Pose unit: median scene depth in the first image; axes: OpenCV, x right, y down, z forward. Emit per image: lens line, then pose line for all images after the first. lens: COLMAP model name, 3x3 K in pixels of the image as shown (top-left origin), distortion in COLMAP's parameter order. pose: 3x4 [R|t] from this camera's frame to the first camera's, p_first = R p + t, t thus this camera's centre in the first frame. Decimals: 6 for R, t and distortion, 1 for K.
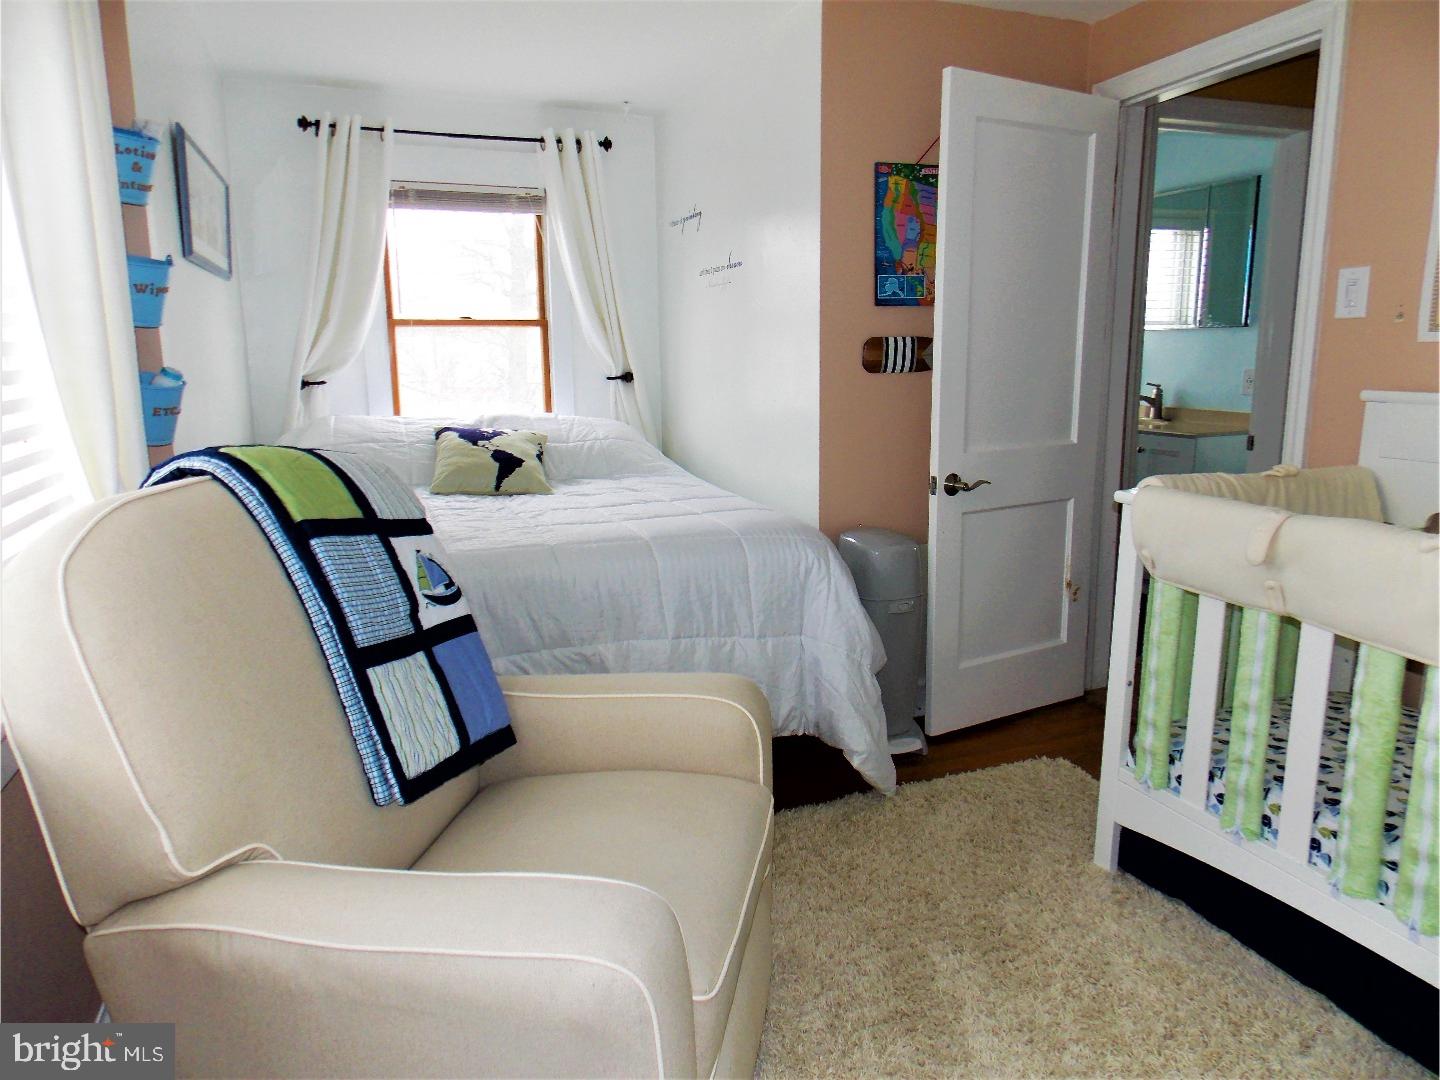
lens RADIAL K [[957.9, 0, 717.9], [0, 957.9, 542.5], [0, 0, 1]] dist [0.019072, -0.011972]
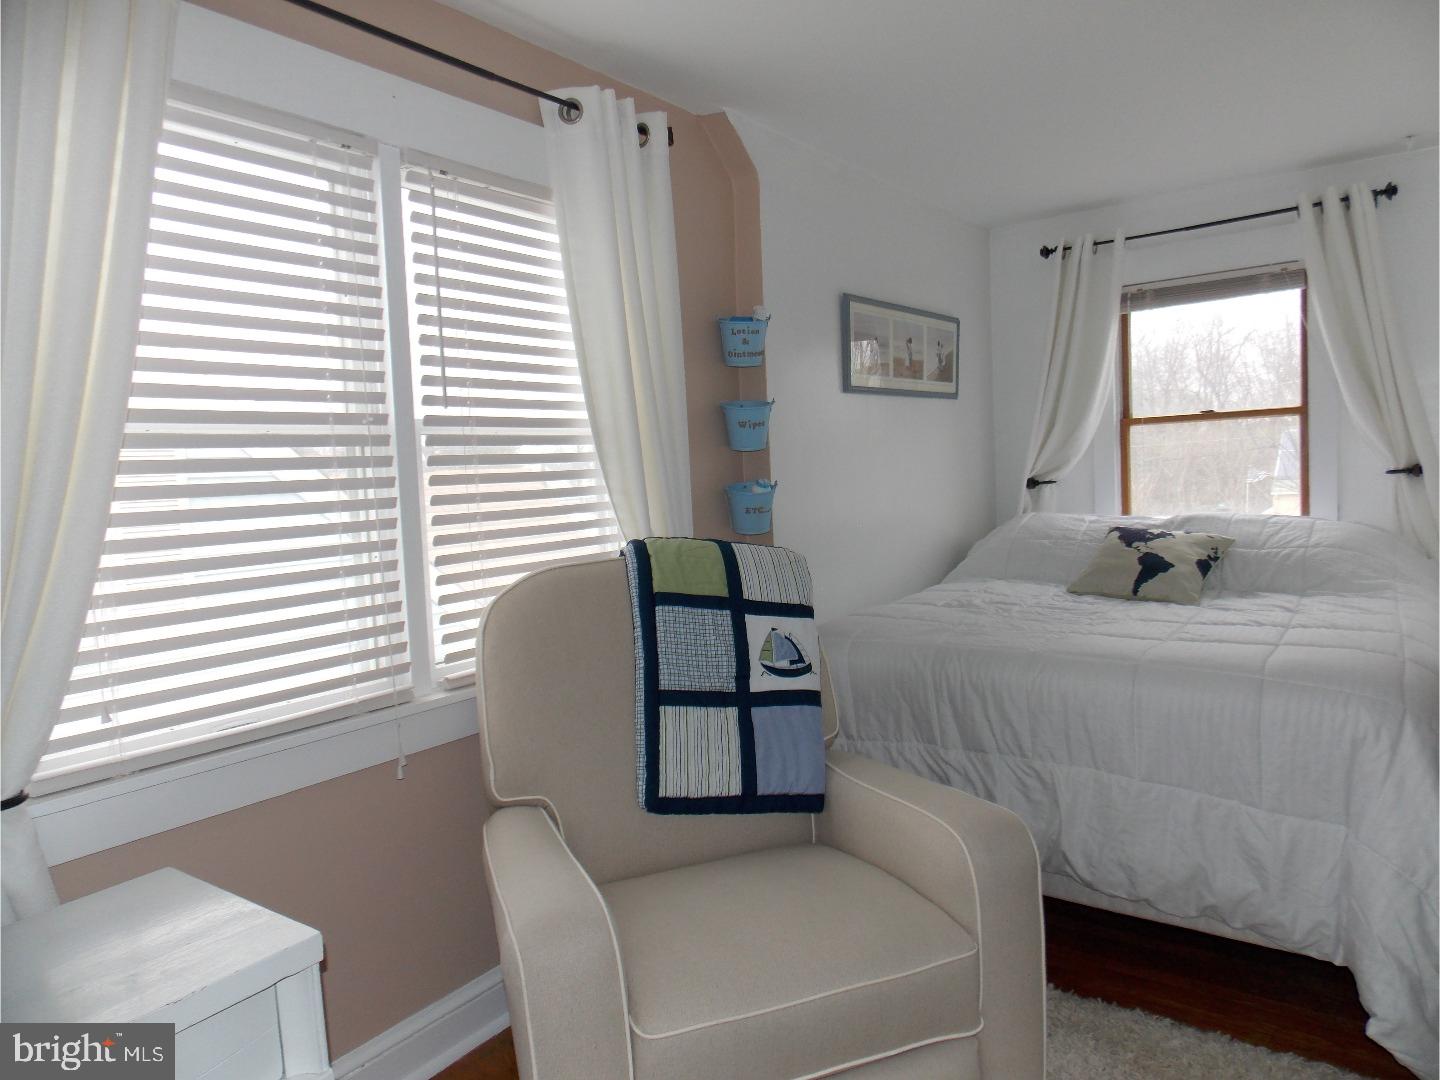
lens RADIAL K [[957.9, 0, 725.0], [0, 957.9, 538.7], [0, 0, 1]] dist [0.019072, -0.011972]
pose [[0.528607, 0.047611, -0.847531, 0.356005], [-0.126125, 0.991749, -0.022952, -0.035920], [0.839445, 0.119028, 0.530250, 0.146661]]
